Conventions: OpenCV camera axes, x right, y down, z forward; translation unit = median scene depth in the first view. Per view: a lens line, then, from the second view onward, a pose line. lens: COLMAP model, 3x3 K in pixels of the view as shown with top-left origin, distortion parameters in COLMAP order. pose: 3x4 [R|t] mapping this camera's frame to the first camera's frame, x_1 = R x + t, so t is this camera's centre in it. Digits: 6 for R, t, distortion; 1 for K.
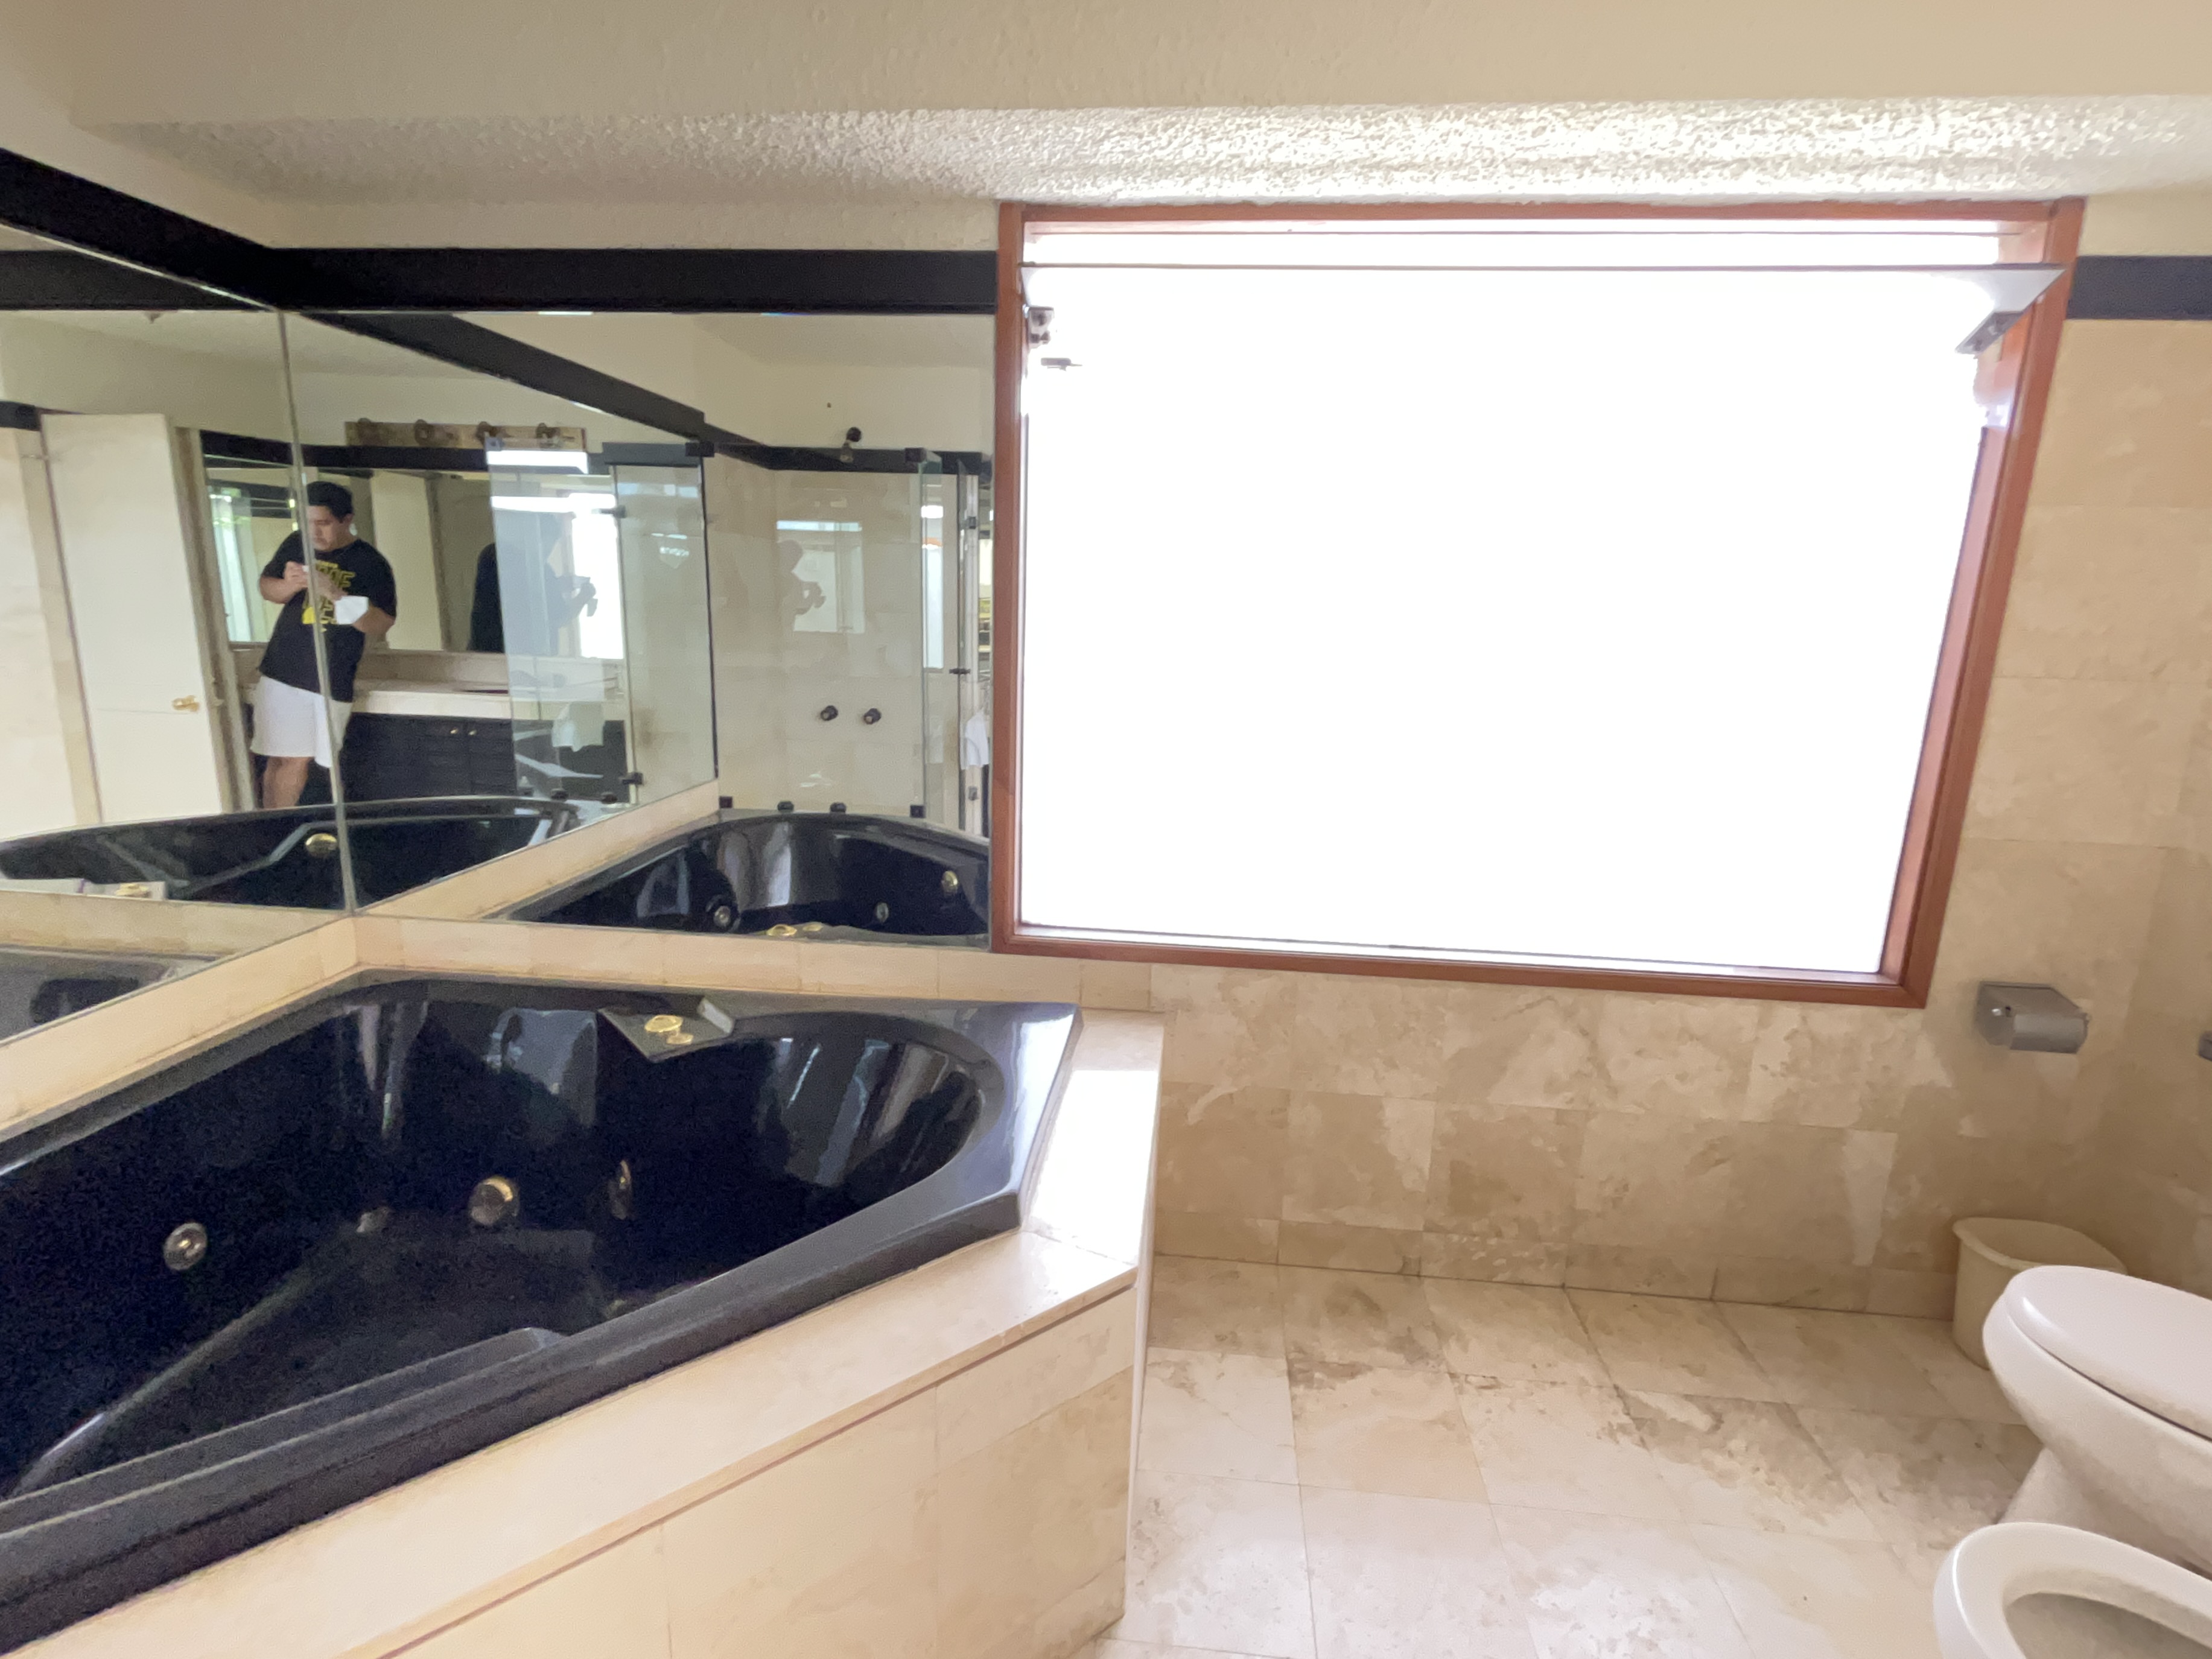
lens RADIAL K [[1080.6, 0, 1107.7], [0, 1080.6, 827.6], [0, 0, 1]] dist [-0.001071, -0.001566]
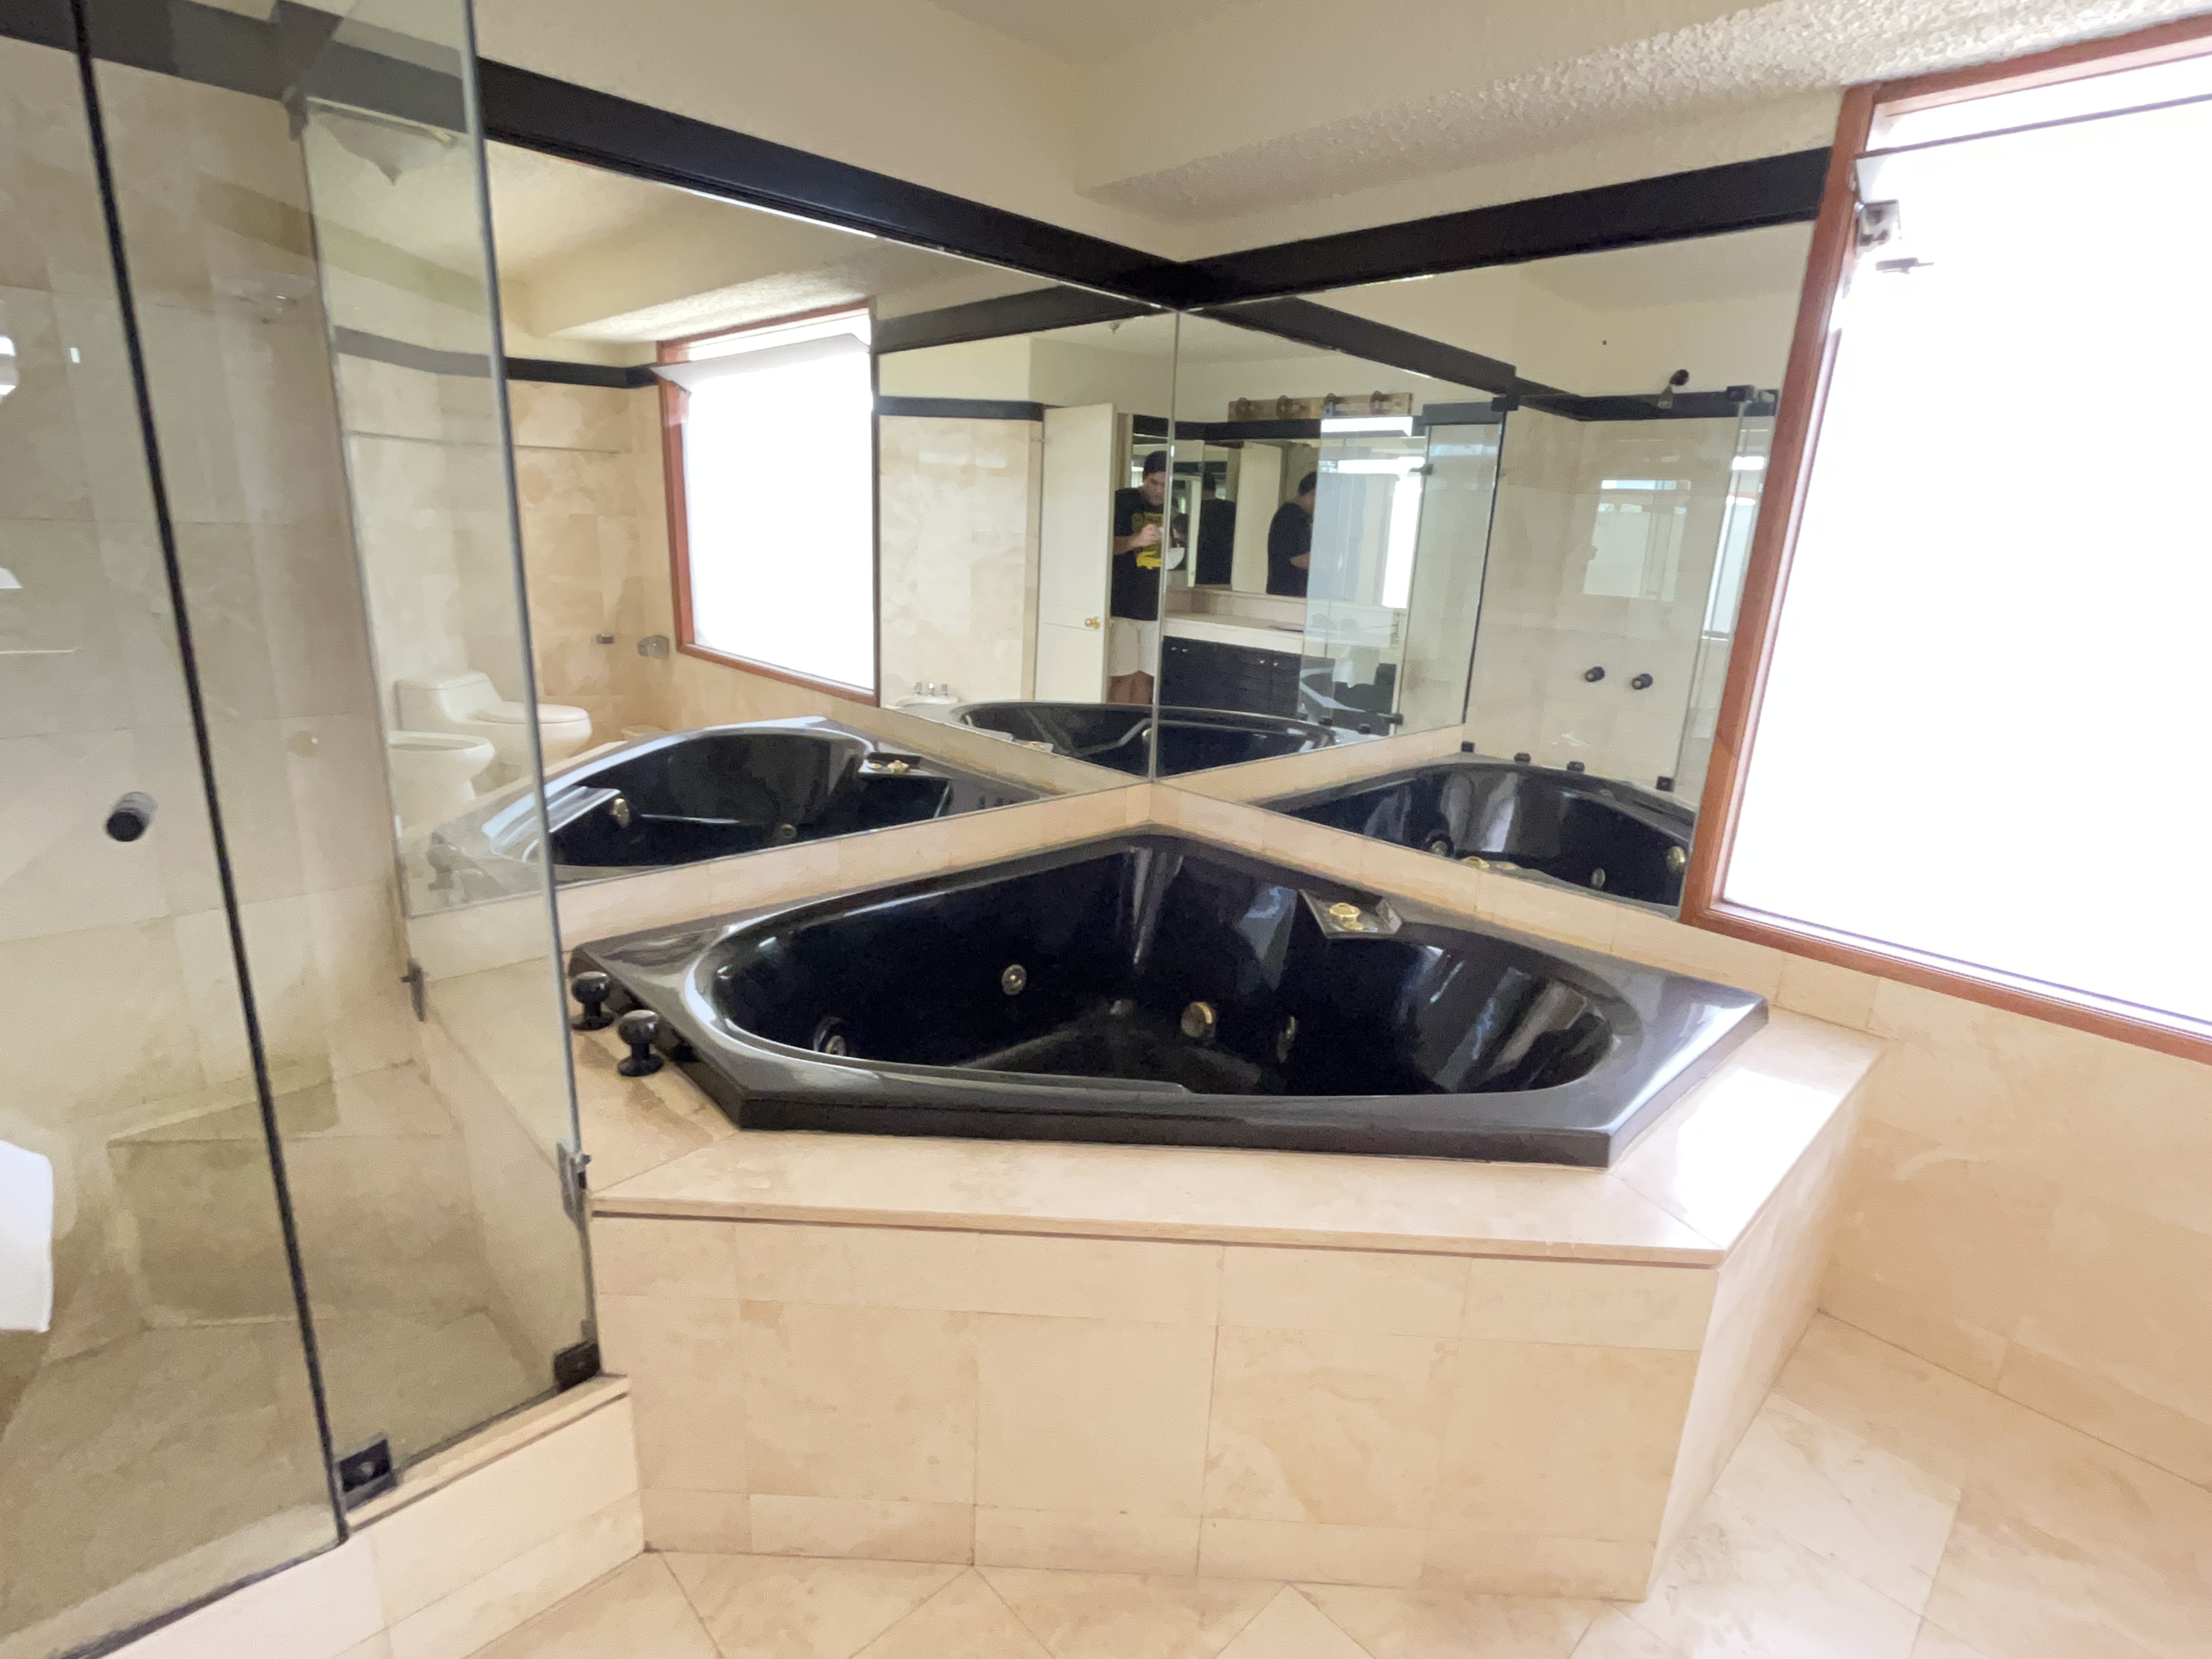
lens RADIAL K [[1080.6, 0, 1106.4], [0, 1080.6, 827.7], [0, 0, 1]] dist [-0.001071, -0.001566]
pose [[0.759280, 0.177332, -0.626137, 0.089182], [-0.158625, 0.983568, 0.086207, 0.033459], [0.631136, 0.033865, 0.774932, -0.042657]]
